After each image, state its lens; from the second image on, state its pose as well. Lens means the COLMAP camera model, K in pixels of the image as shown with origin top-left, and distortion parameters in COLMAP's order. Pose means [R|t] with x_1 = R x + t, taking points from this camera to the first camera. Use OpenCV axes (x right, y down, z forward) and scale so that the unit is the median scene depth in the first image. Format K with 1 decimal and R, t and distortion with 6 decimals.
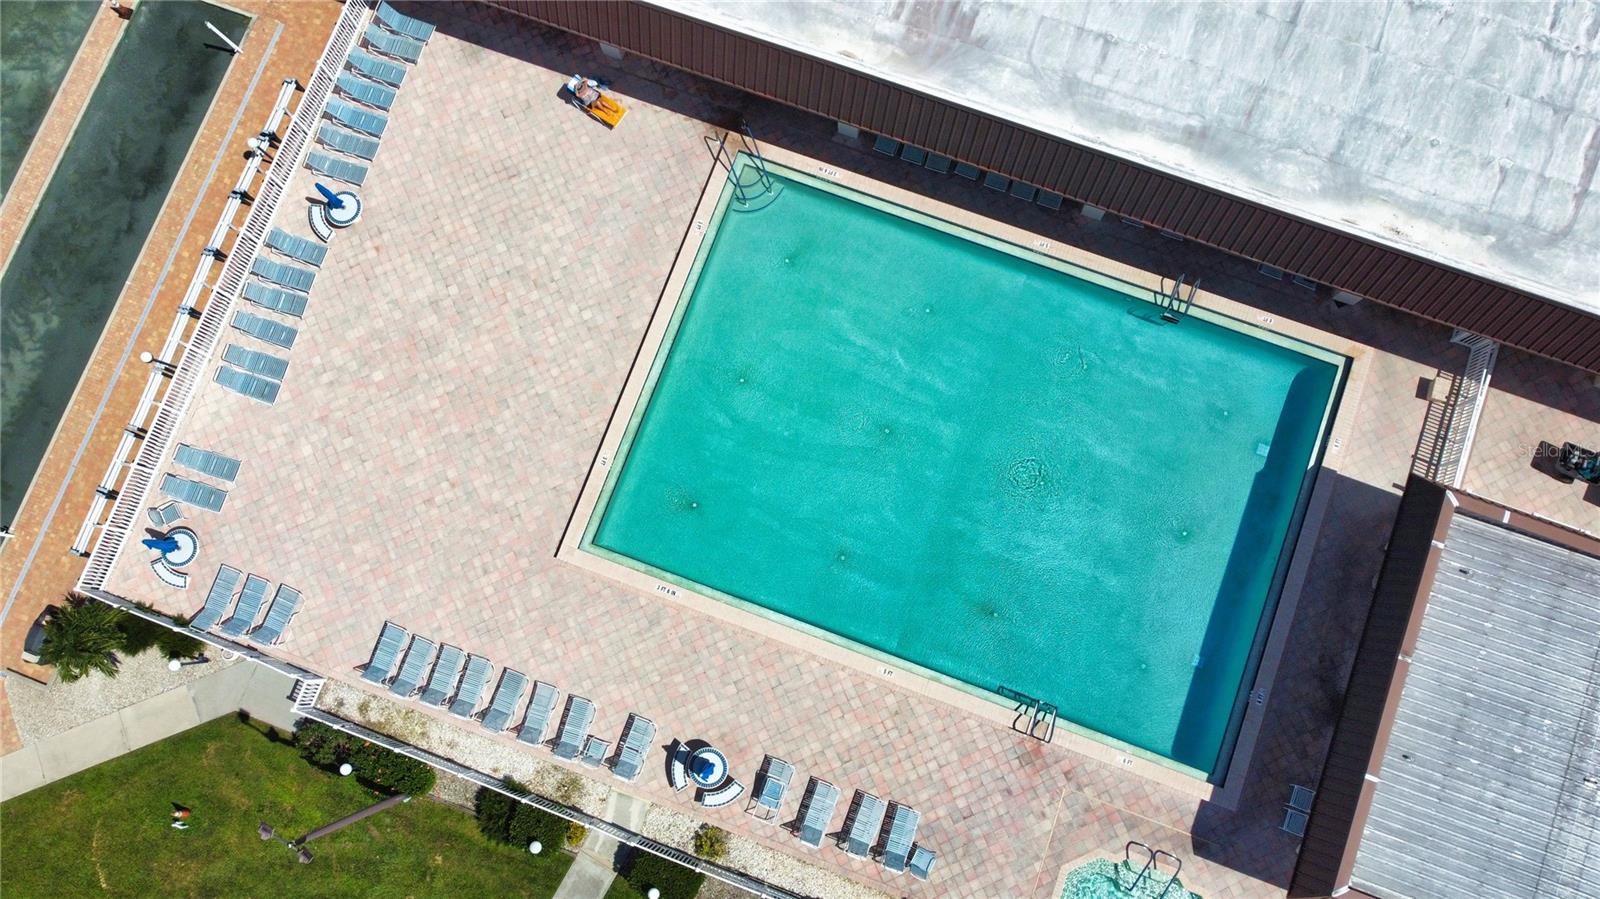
lens RADIAL K [[1196.7, 0, 800.5], [0, 1196.7, 452.8], [0, 0, 1]] dist [0.010324, -0.010021]
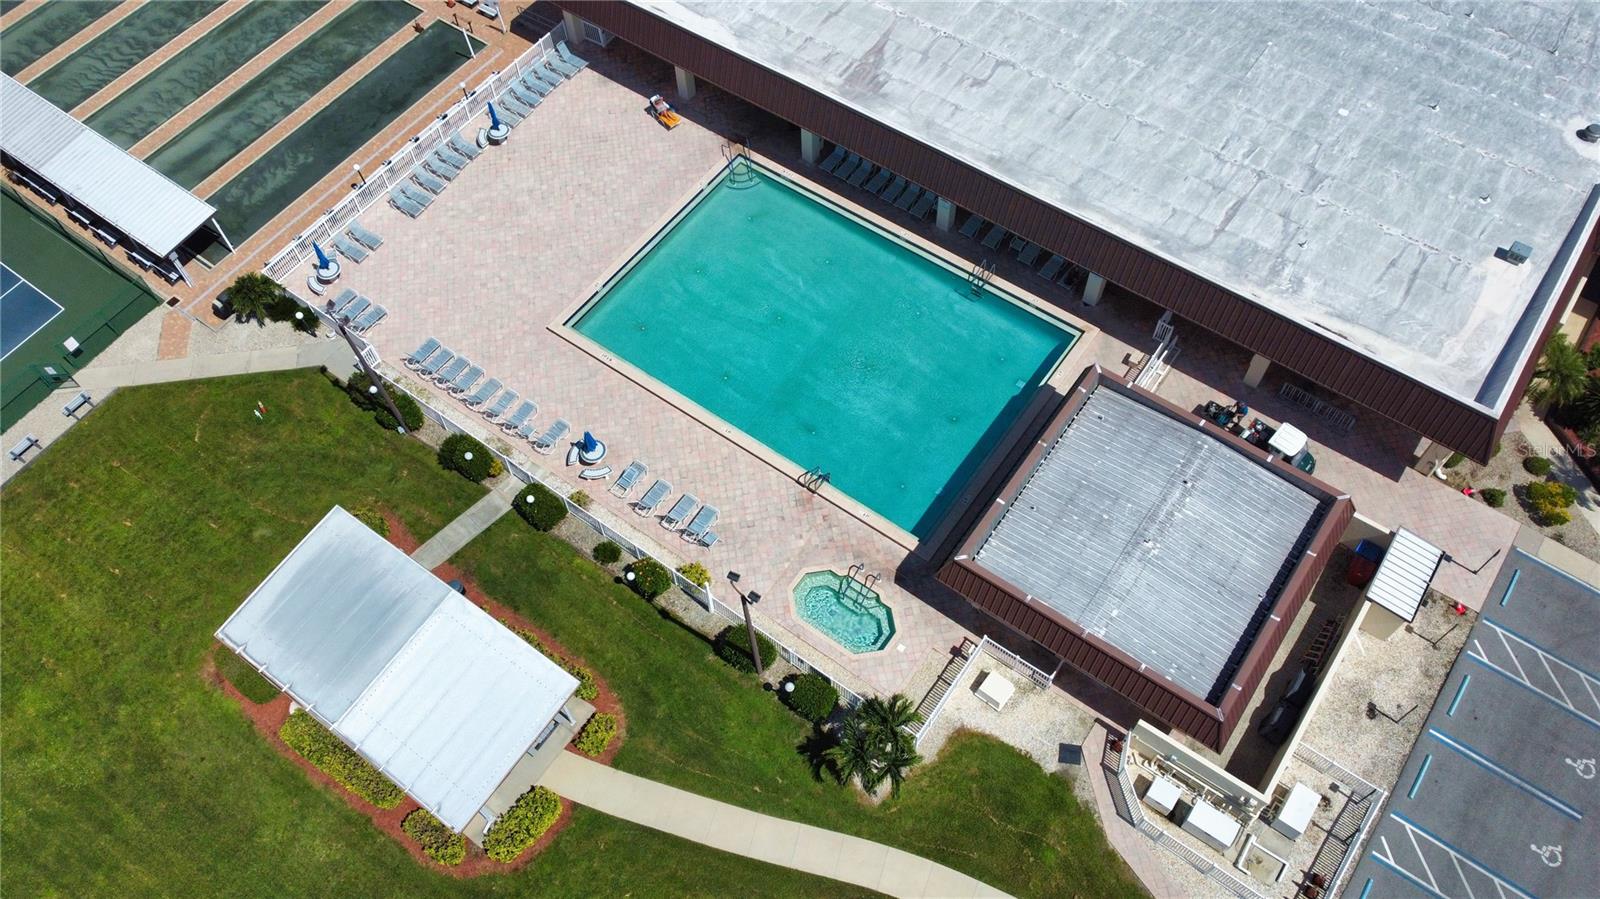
lens RADIAL K [[1196.7, 0, 802.8], [0, 1196.7, 445.5], [0, 0, 1]] dist [0.010324, -0.010021]
pose [[0.963562, 0.229432, -0.137513, 0.366912], [-0.263746, 0.900594, -0.345496, 0.680532], [0.044575, 0.369175, 0.928290, -0.370629]]
